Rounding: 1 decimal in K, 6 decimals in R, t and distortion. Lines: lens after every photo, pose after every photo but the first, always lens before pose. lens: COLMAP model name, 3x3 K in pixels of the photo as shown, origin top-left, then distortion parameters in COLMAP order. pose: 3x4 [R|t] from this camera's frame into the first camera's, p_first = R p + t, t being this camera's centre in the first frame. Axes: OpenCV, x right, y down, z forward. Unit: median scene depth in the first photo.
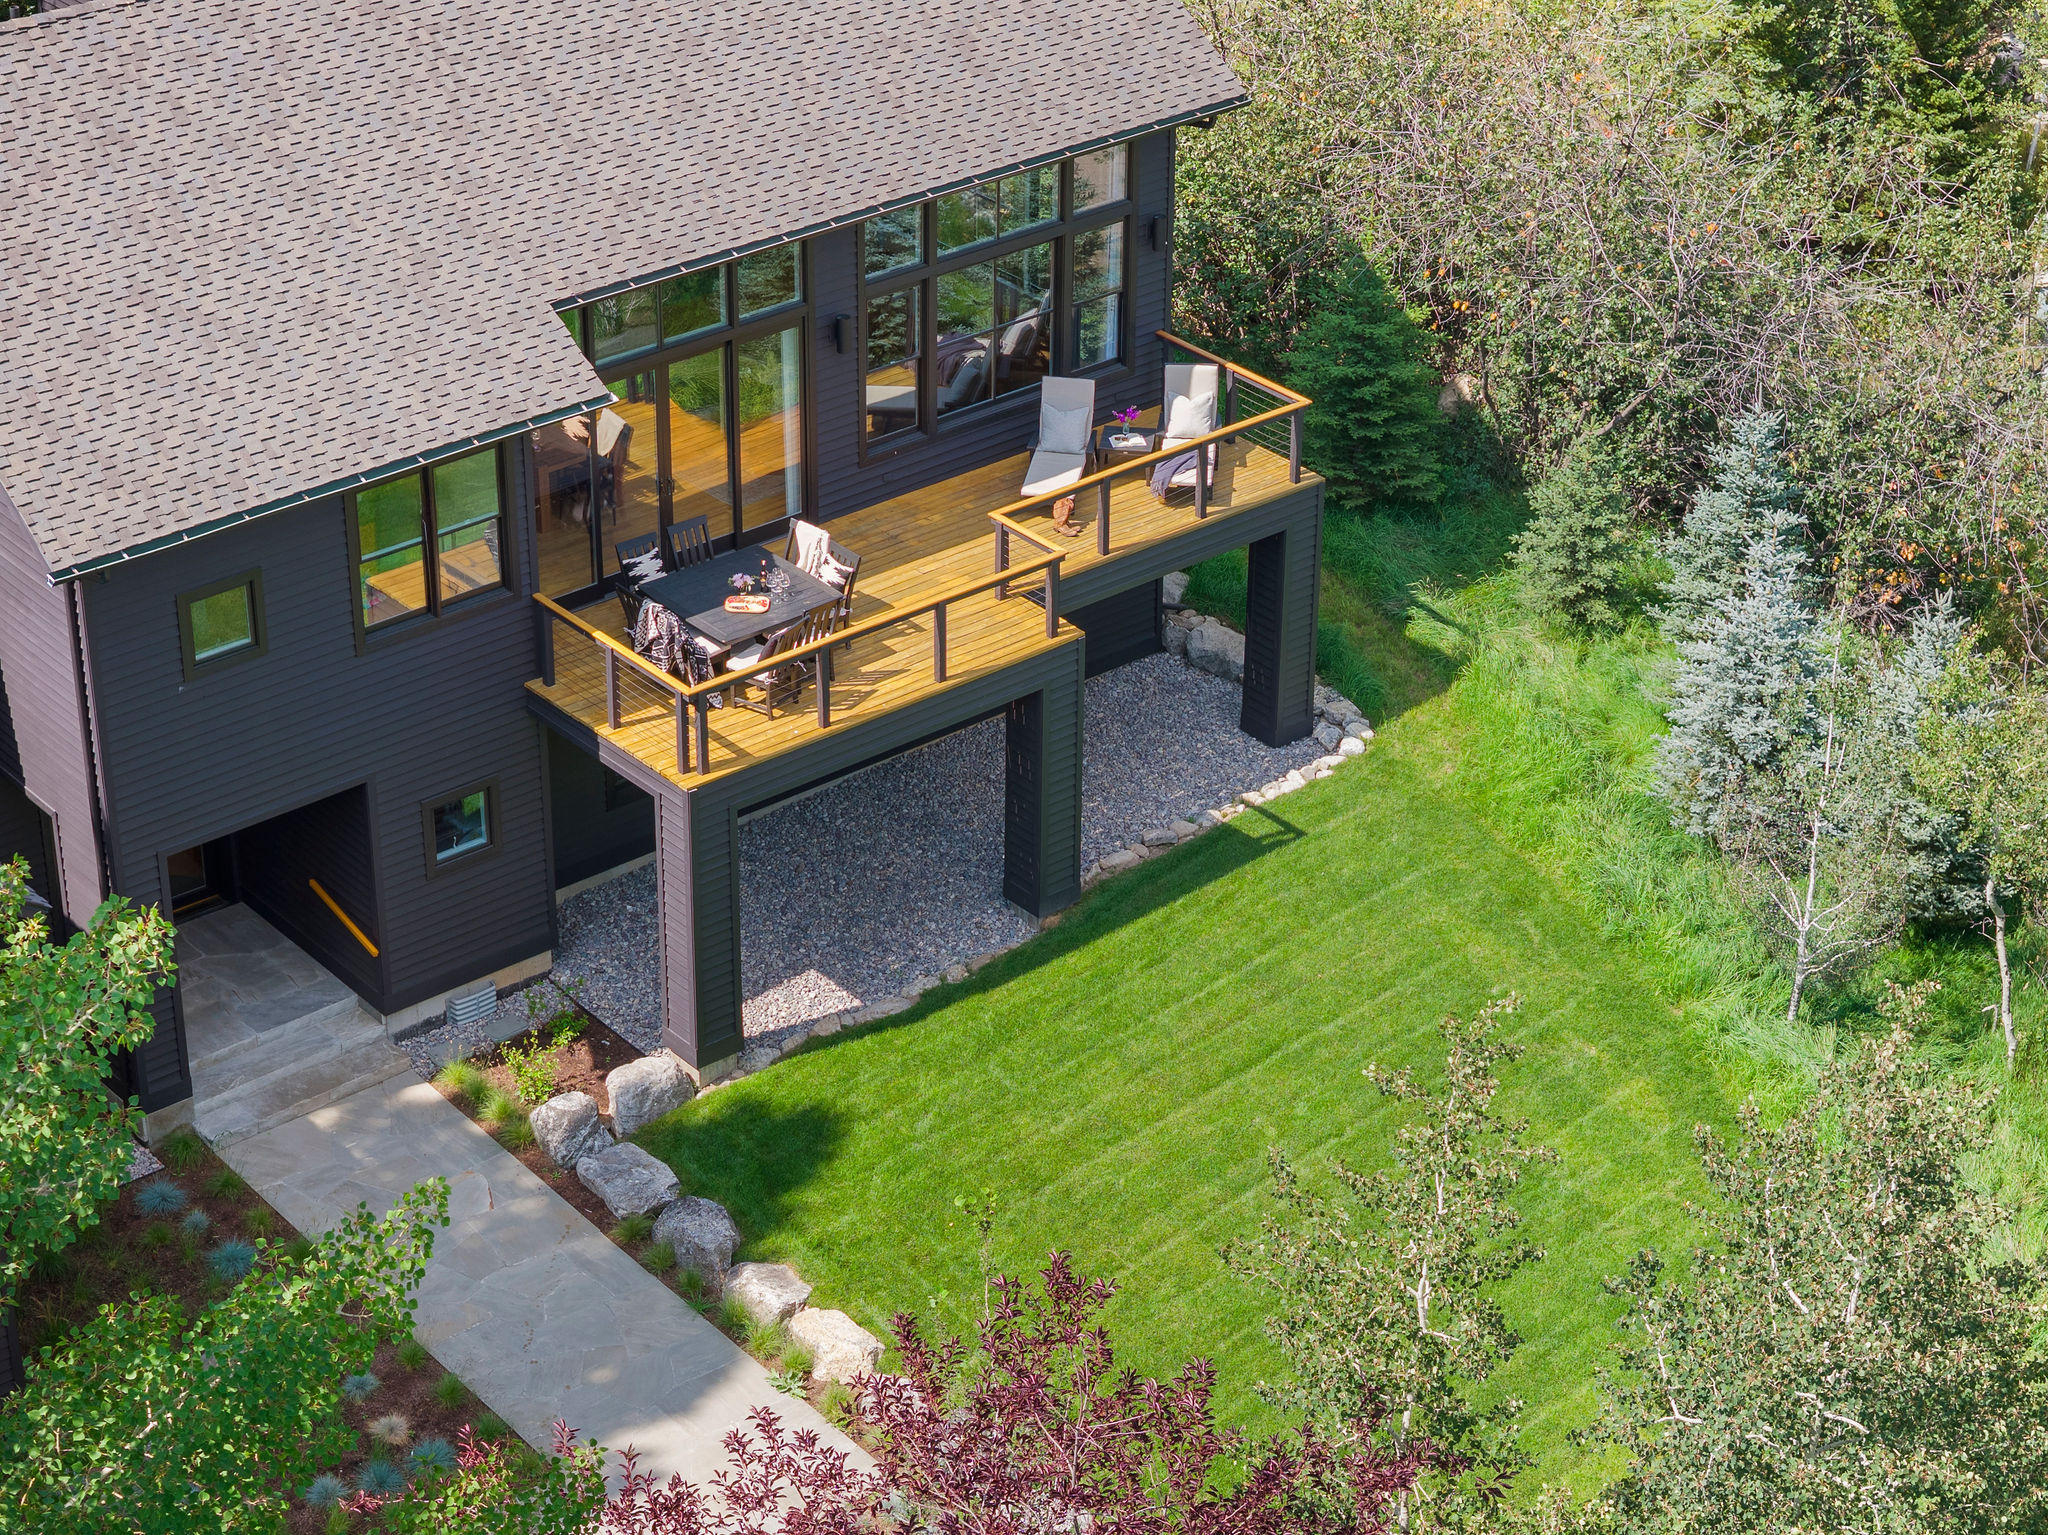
lens RADIAL K [[4146.0, 0, 1024.0], [0, 4146.0, 767.5], [0, 0, 1]] dist [-0.218949, 0.995768]
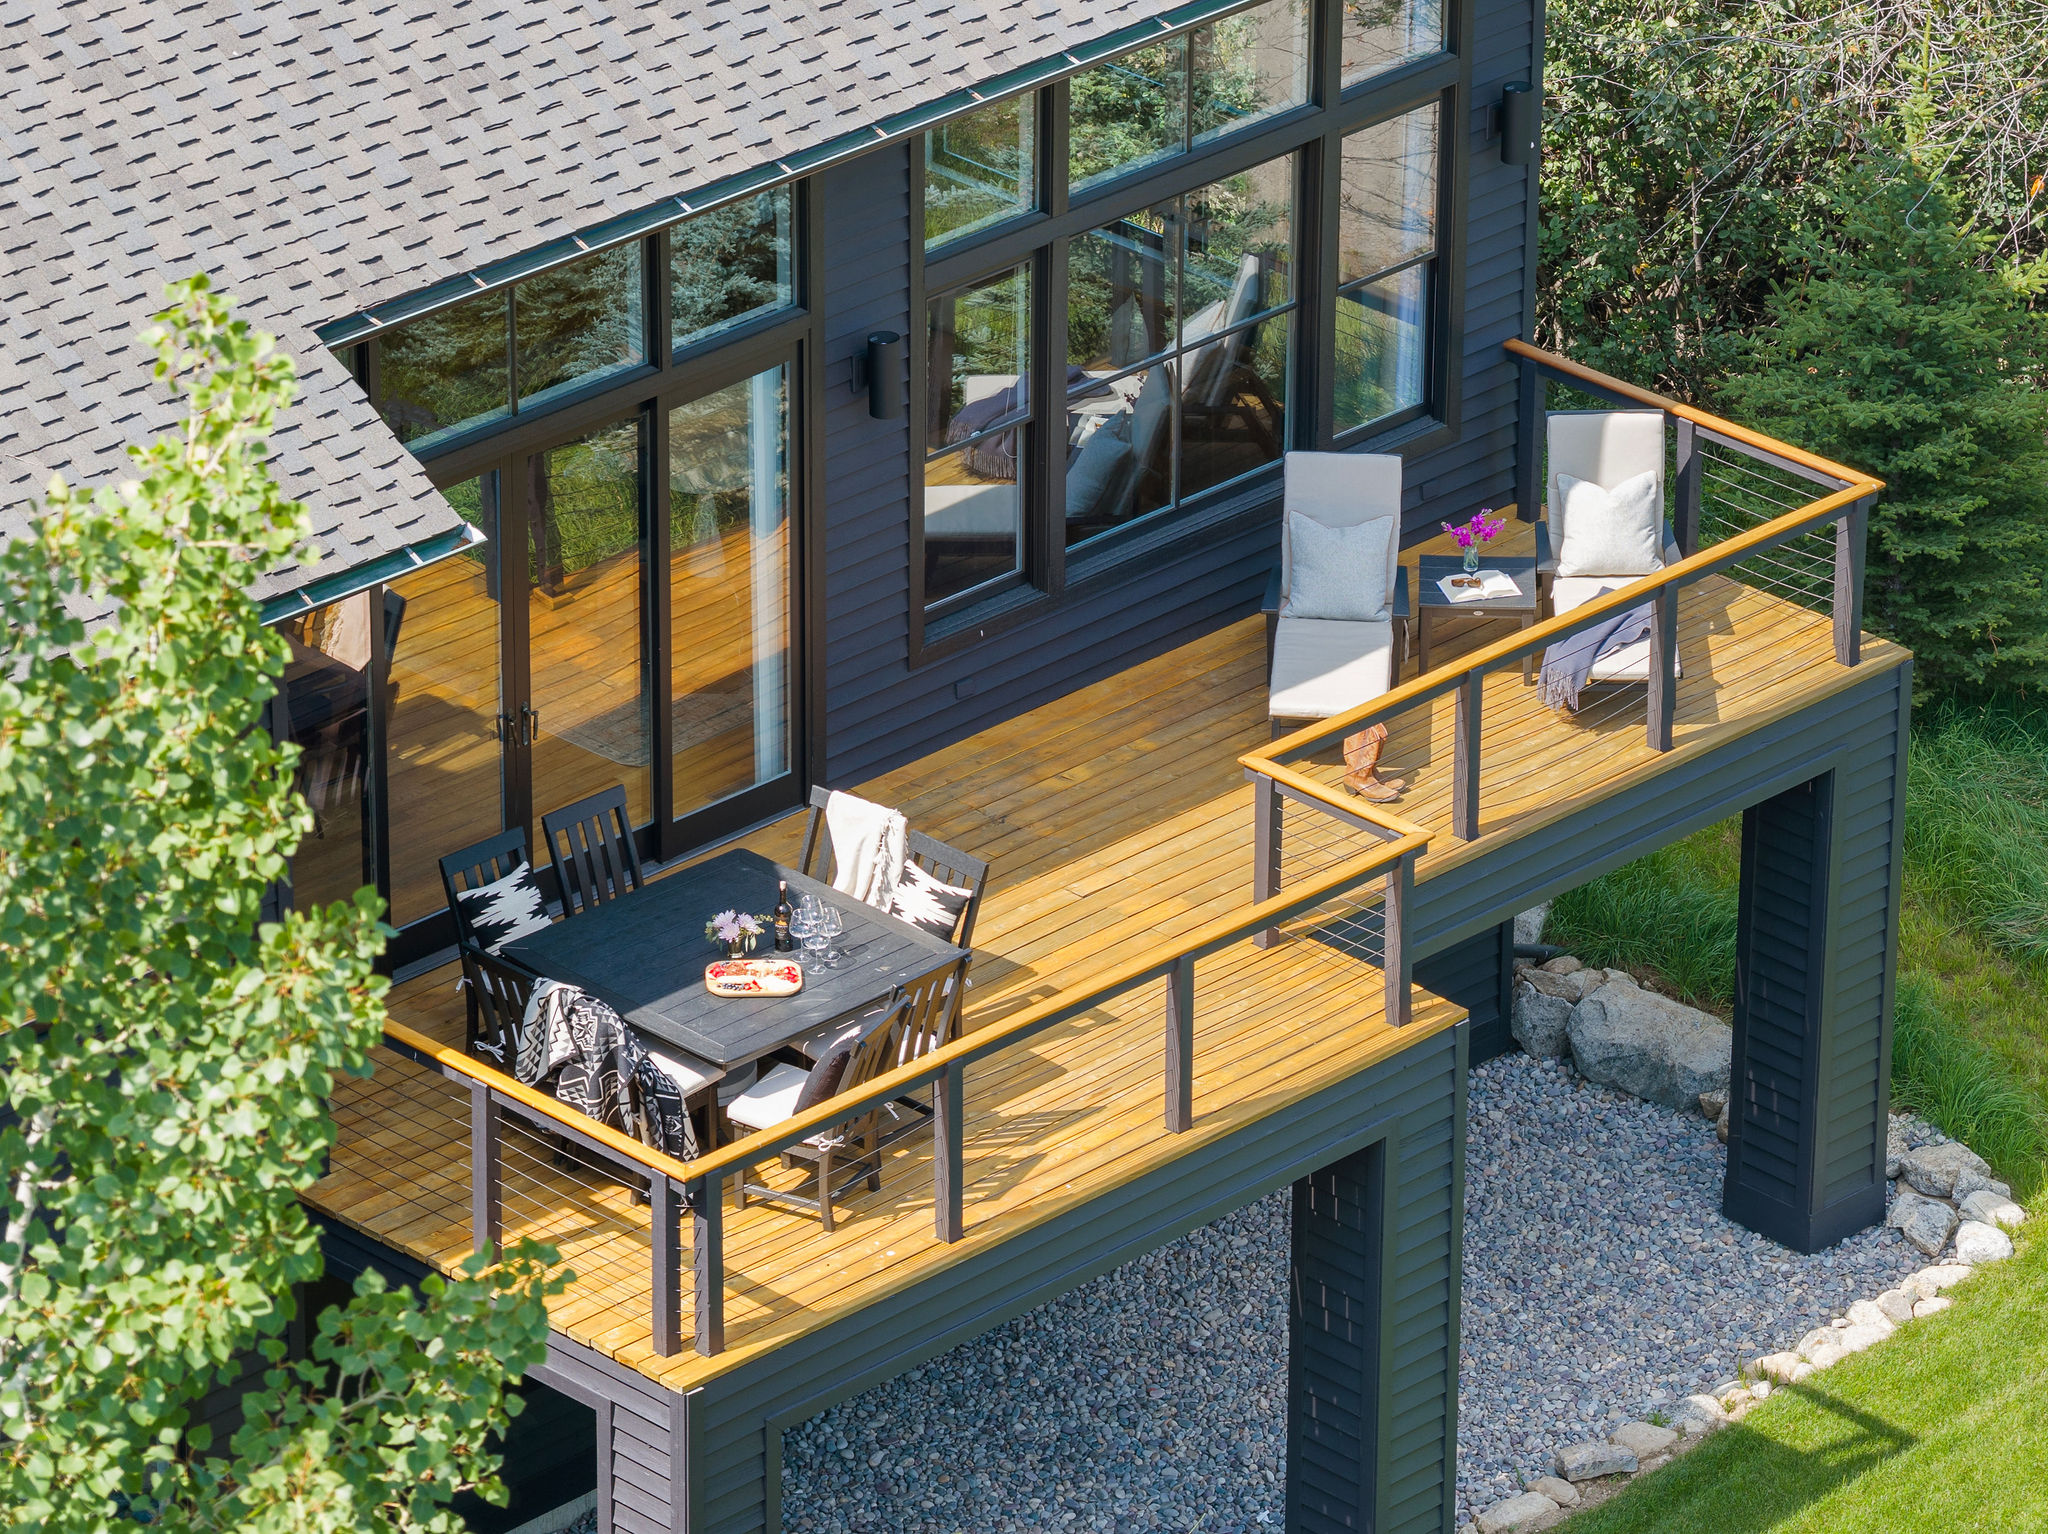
lens RADIAL K [[10076.2, 0, 1024.6], [0, 10076.2, 853.9], [0, 0, 1]] dist [0.400917, 8.050885]
pose [[0.996312, -0.040807, 0.075479, -0.114555], [0.044702, 0.997715, -0.050665, 0.004111], [-0.073239, 0.053852, 0.995859, -0.098282]]
